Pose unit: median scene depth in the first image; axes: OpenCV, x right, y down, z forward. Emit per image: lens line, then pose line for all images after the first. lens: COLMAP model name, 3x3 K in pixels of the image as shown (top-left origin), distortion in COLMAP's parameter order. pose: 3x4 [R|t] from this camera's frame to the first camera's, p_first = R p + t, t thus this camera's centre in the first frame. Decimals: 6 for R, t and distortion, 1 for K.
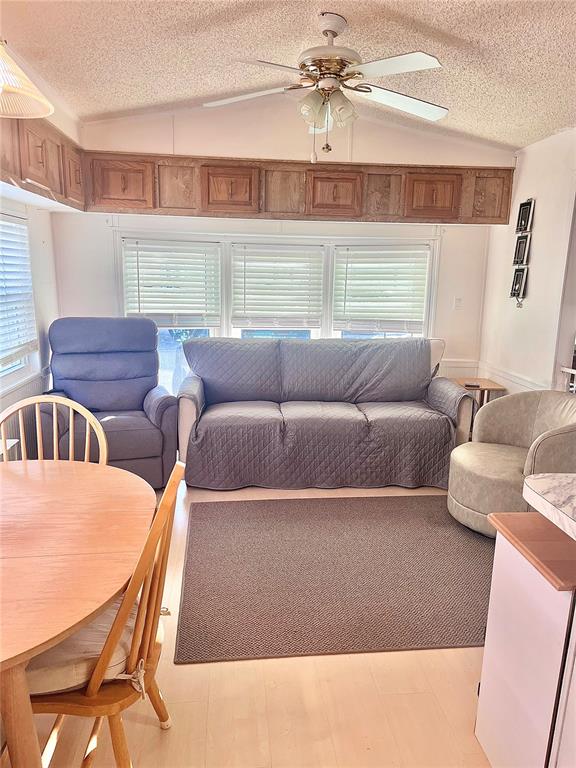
lens RADIAL K [[573.9, 0, 291.1], [0, 573.9, 394.5], [0, 0, 1]] dist [0.061530, -0.086252]
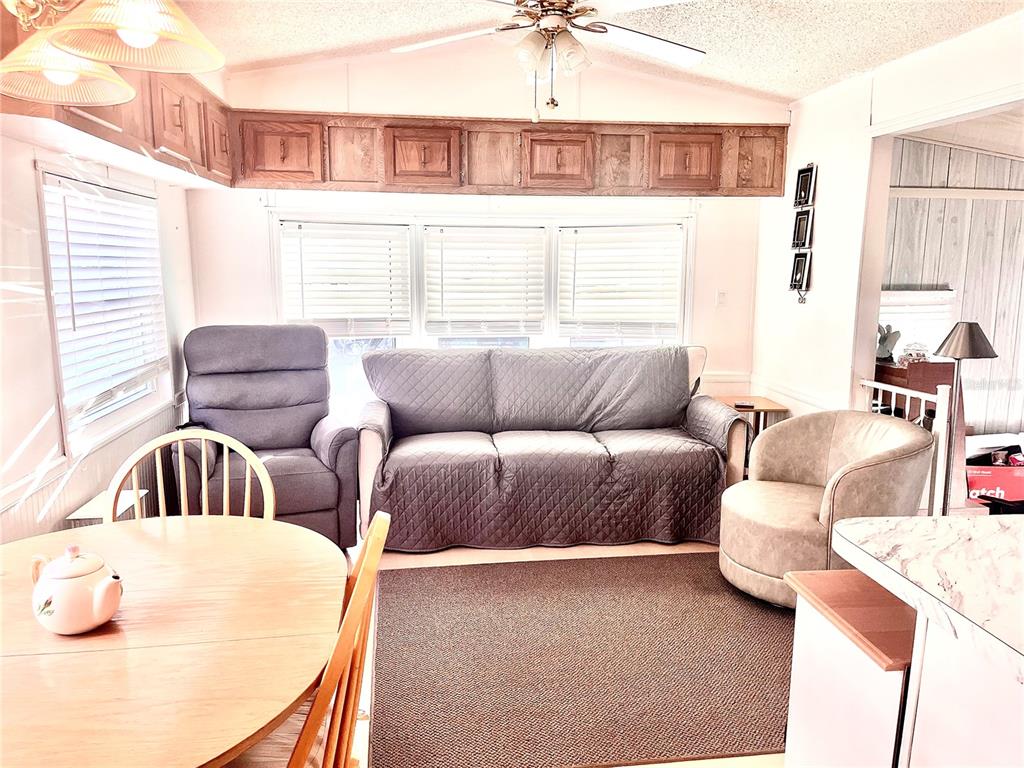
lens RADIAL K [[765.1, 0, 511.2], [0, 765.1, 384.8], [0, 0, 1]] dist [0.061530, -0.086252]
pose [[0.999604, -0.018936, 0.020835, -0.015321], [0.019947, 0.998579, -0.049417, 0.000842], [-0.019869, 0.049813, 0.998561, -0.008529]]
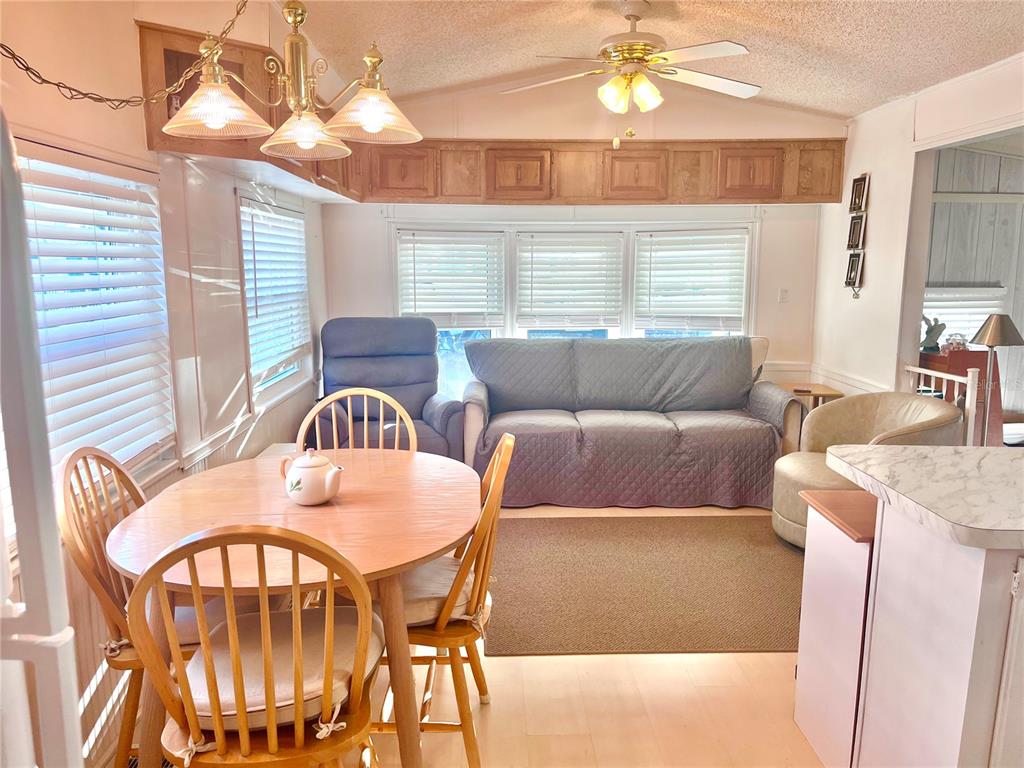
lens RADIAL K [[765.1, 0, 506.6], [0, 765.1, 380.7], [0, 0, 1]] dist [0.061530, -0.086252]
pose [[0.996460, -0.007372, -0.083746, -0.026903], [0.002559, 0.998346, -0.057427, 0.037227], [0.084031, 0.057010, 0.994831, -0.180602]]
